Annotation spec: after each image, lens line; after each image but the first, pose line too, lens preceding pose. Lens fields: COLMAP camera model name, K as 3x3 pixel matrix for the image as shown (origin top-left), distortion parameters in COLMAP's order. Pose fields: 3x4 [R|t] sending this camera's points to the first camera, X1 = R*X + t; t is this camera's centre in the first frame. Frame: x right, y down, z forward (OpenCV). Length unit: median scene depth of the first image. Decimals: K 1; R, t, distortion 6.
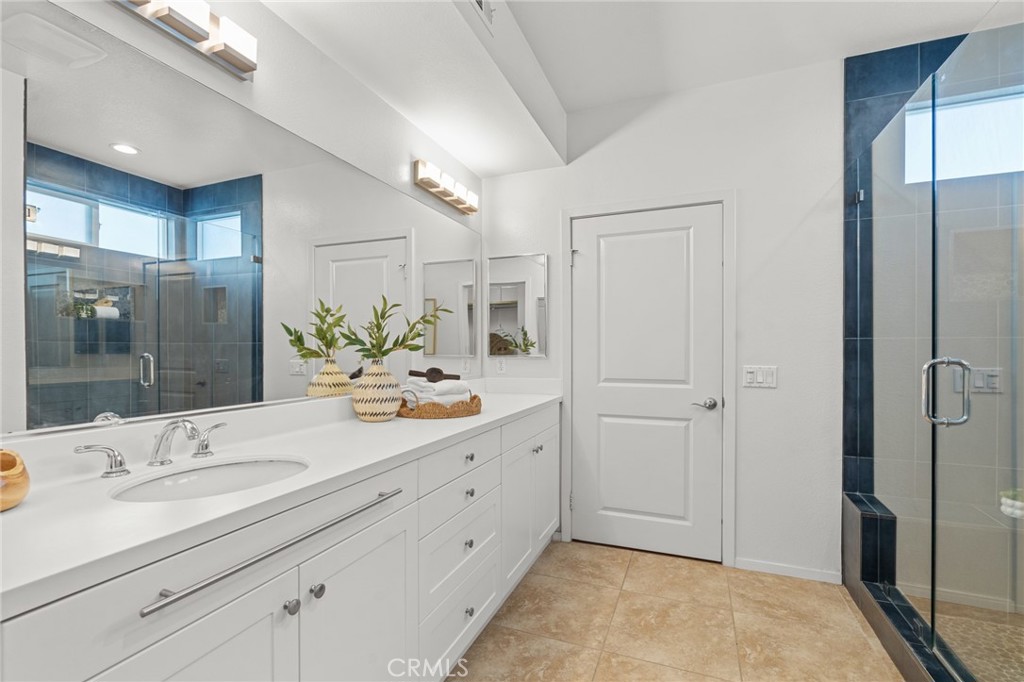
lens RADIAL K [[461.1, 0, 512.4], [0, 461.1, 347.6], [0, 0, 1]] dist [-0.008645, 0.002046]
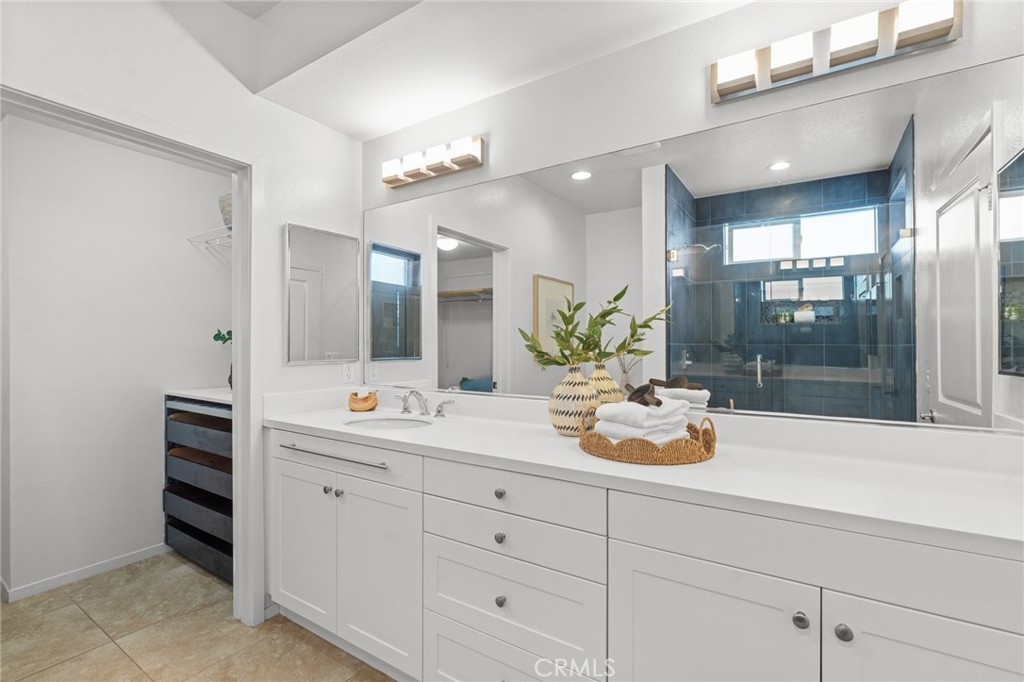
lens RADIAL K [[461.1, 0, 512.3], [0, 461.1, 346.0], [0, 0, 1]] dist [-0.008645, 0.002046]
pose [[-0.209510, -0.003811, -0.977799, 0.641615], [0.012162, 0.999905, -0.006503, -0.016761], [0.977731, -0.013254, -0.209443, 1.087029]]
